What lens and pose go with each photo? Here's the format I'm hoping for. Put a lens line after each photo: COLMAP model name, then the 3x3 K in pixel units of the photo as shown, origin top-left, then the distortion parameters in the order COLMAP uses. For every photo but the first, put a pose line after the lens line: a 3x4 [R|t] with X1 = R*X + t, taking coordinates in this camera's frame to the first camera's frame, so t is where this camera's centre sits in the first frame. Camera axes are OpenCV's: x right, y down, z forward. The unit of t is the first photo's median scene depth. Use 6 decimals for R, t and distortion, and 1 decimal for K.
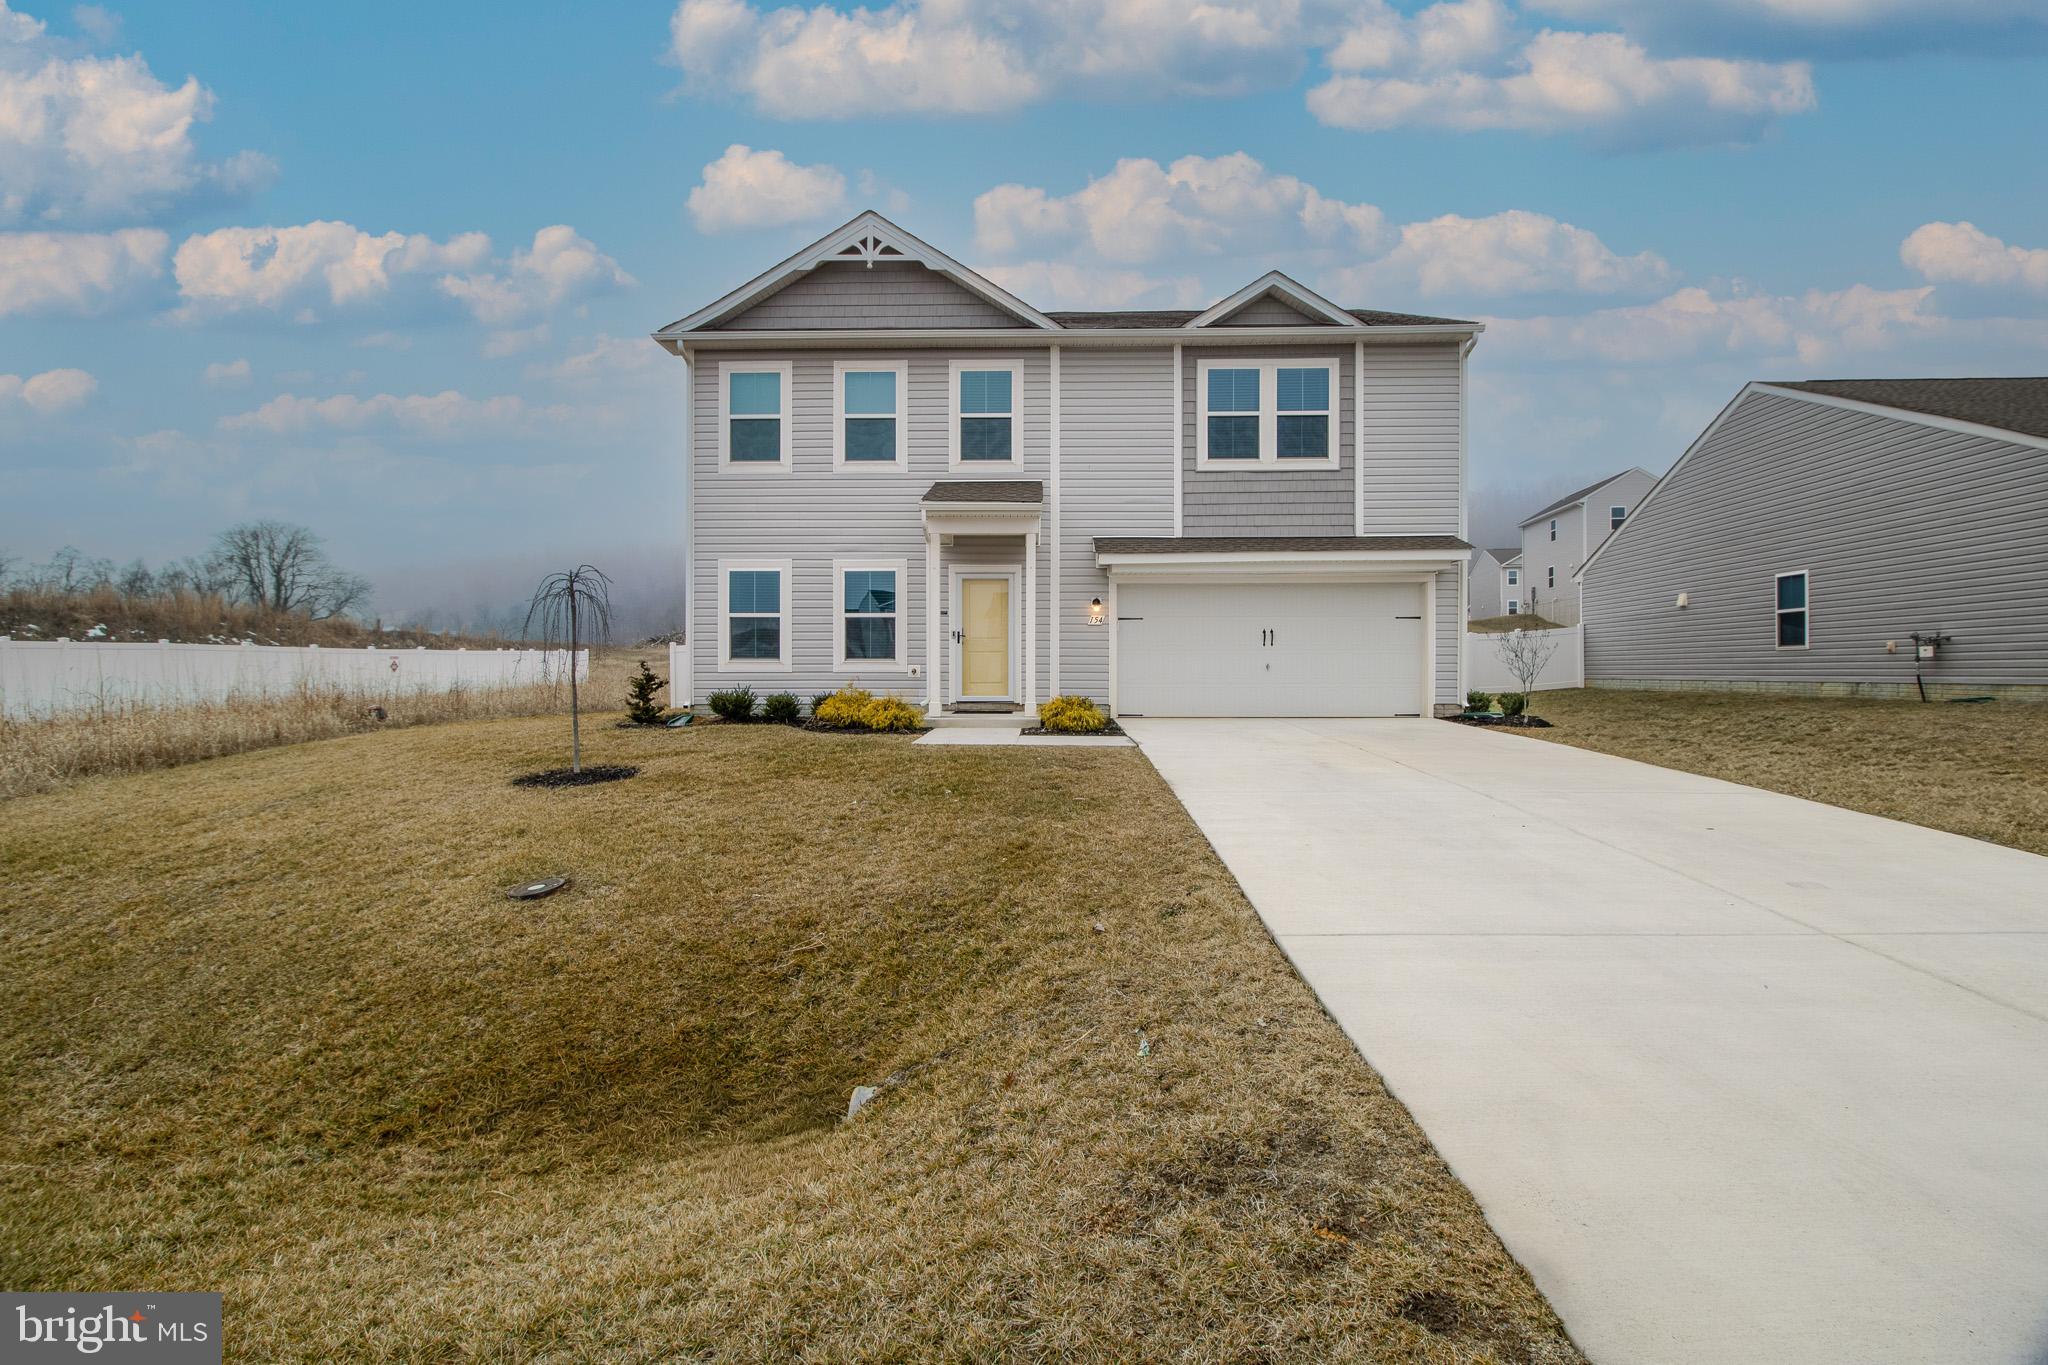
lens RADIAL K [[941.5, 0, 1024.1], [0, 941.5, 677.7], [0, 0, 1]] dist [-0.011398, -0.002249]
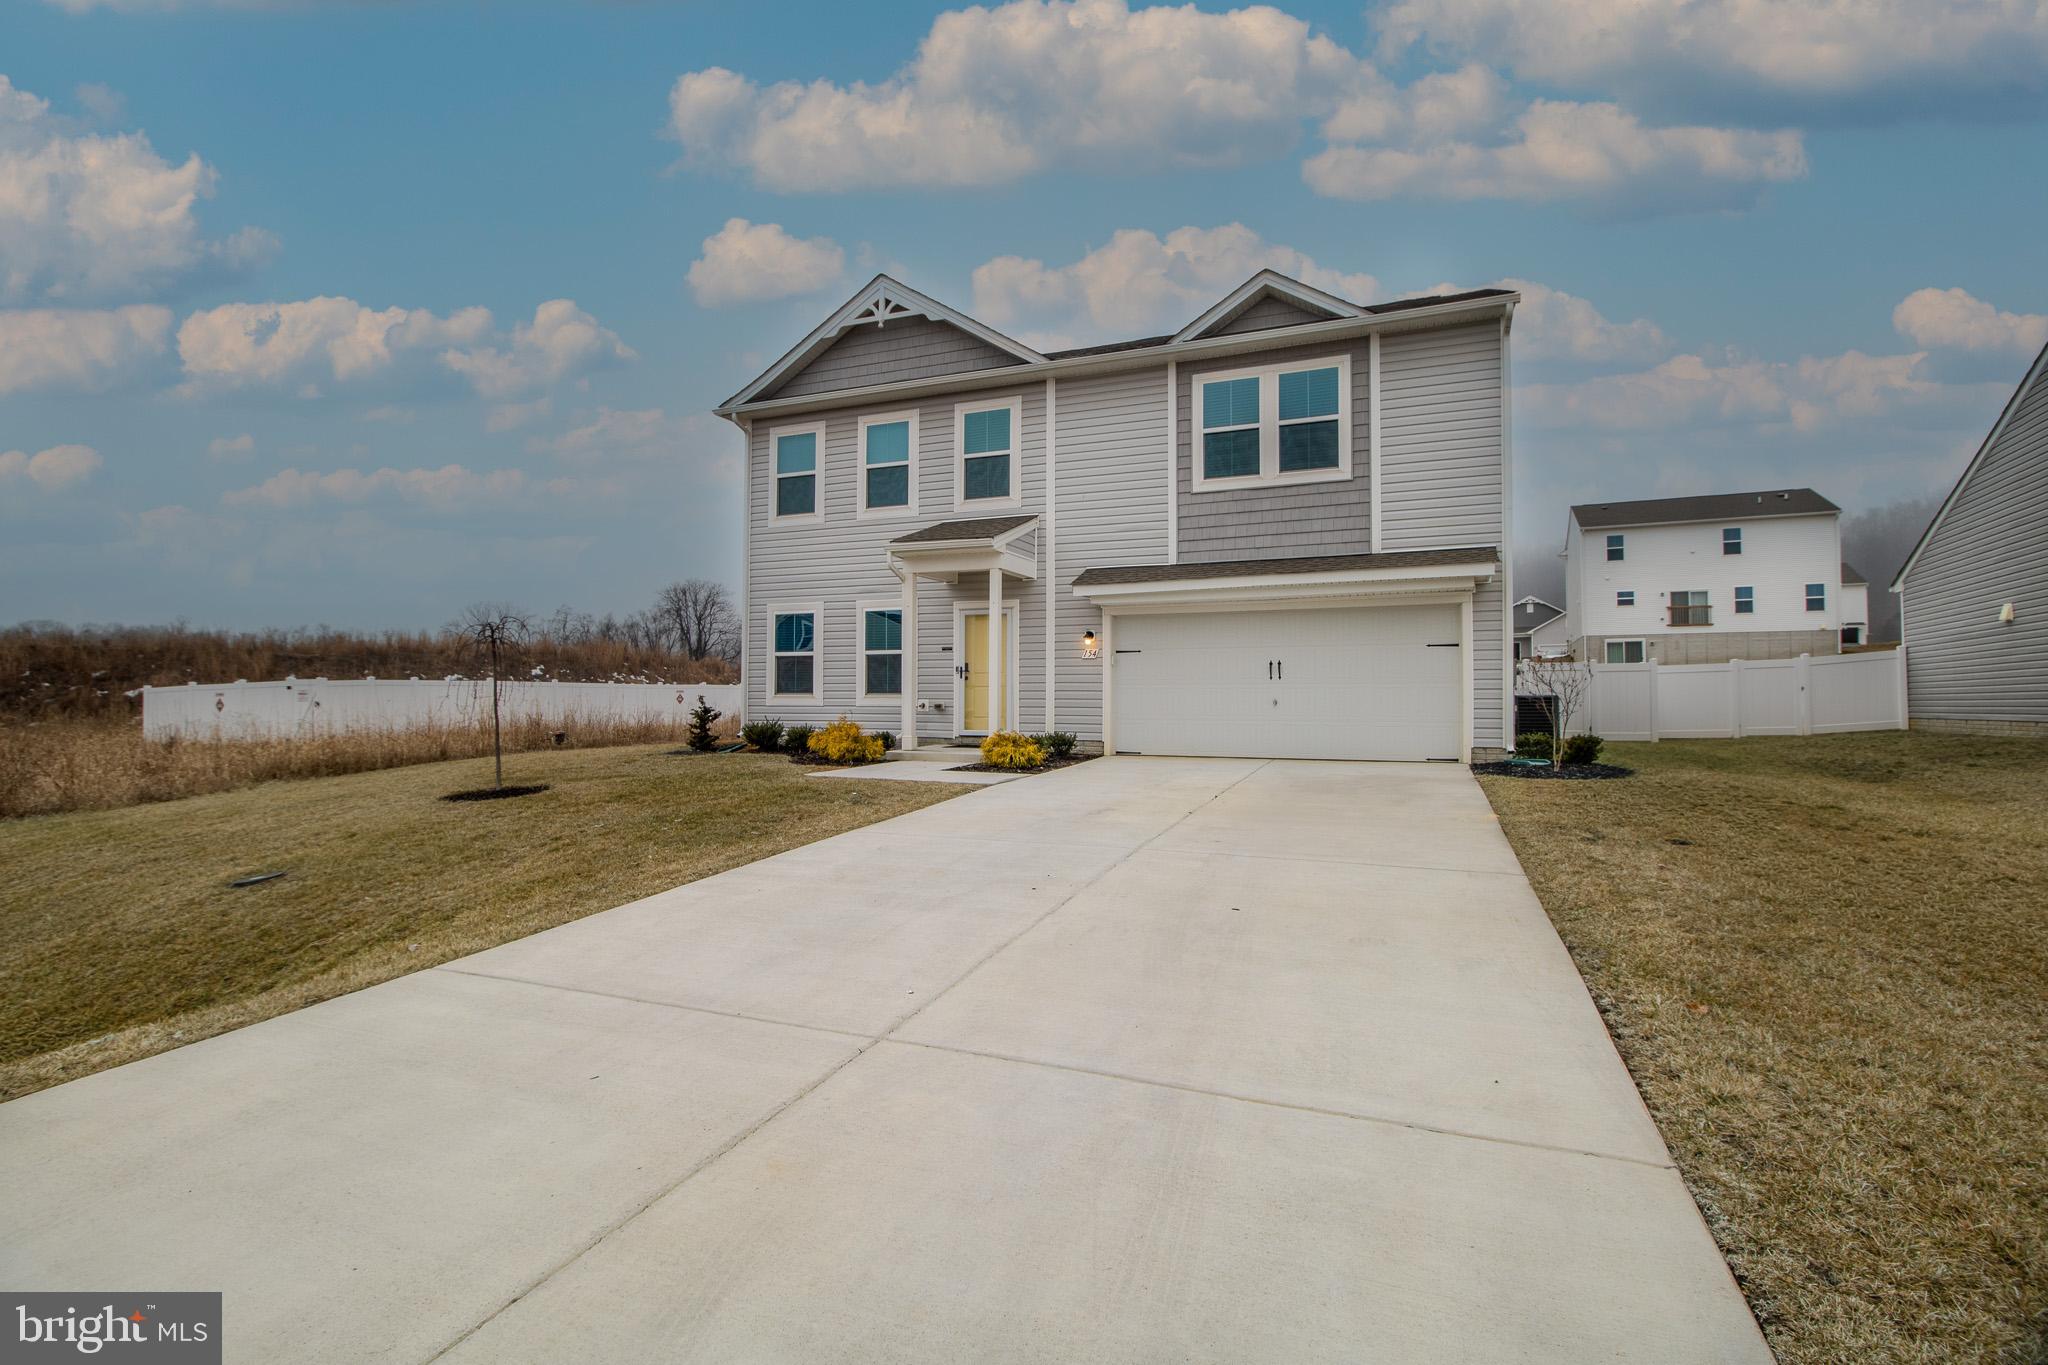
lens RADIAL K [[941.5, 0, 1027.7], [0, 941.5, 679.9], [0, 0, 1]] dist [-0.011398, -0.002249]
pose [[0.934601, -0.004879, -0.355665, 0.362867], [-0.006739, 0.999483, -0.031422, -0.003217], [0.355635, 0.031764, 0.934085, 0.072925]]
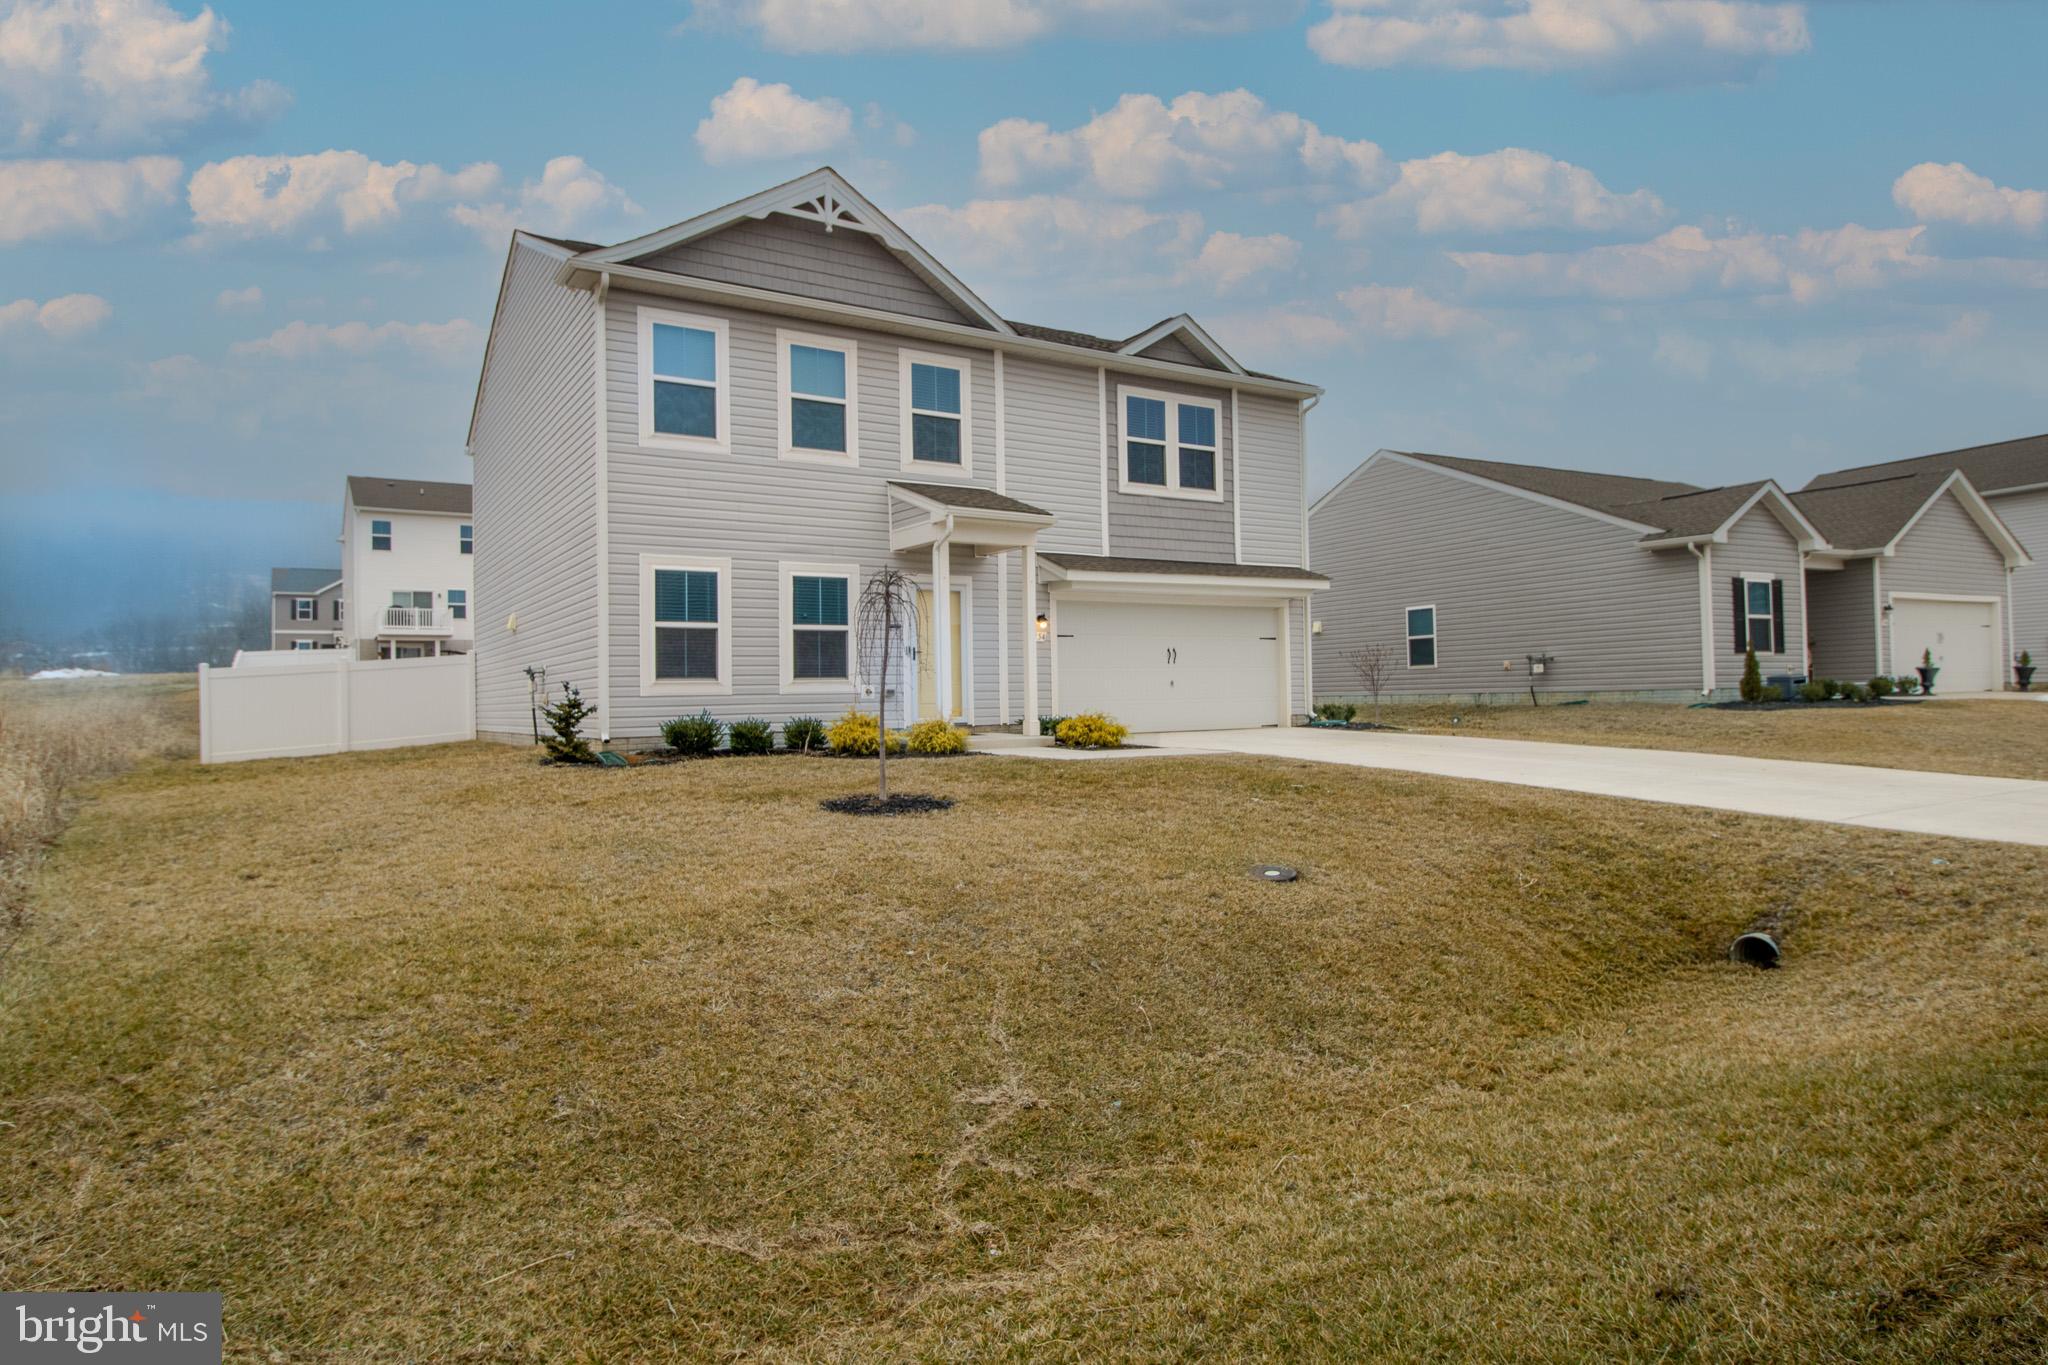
lens RADIAL K [[1167.6, 0, 1029.2], [0, 1167.6, 683.8], [0, 0, 1]] dist [-0.014113, -0.003562]
pose [[0.831110, -0.008266, 0.556046, -0.605516], [0.022610, 0.999565, -0.018936, 0.009871], [-0.555648, 0.028310, 0.830936, 0.005206]]
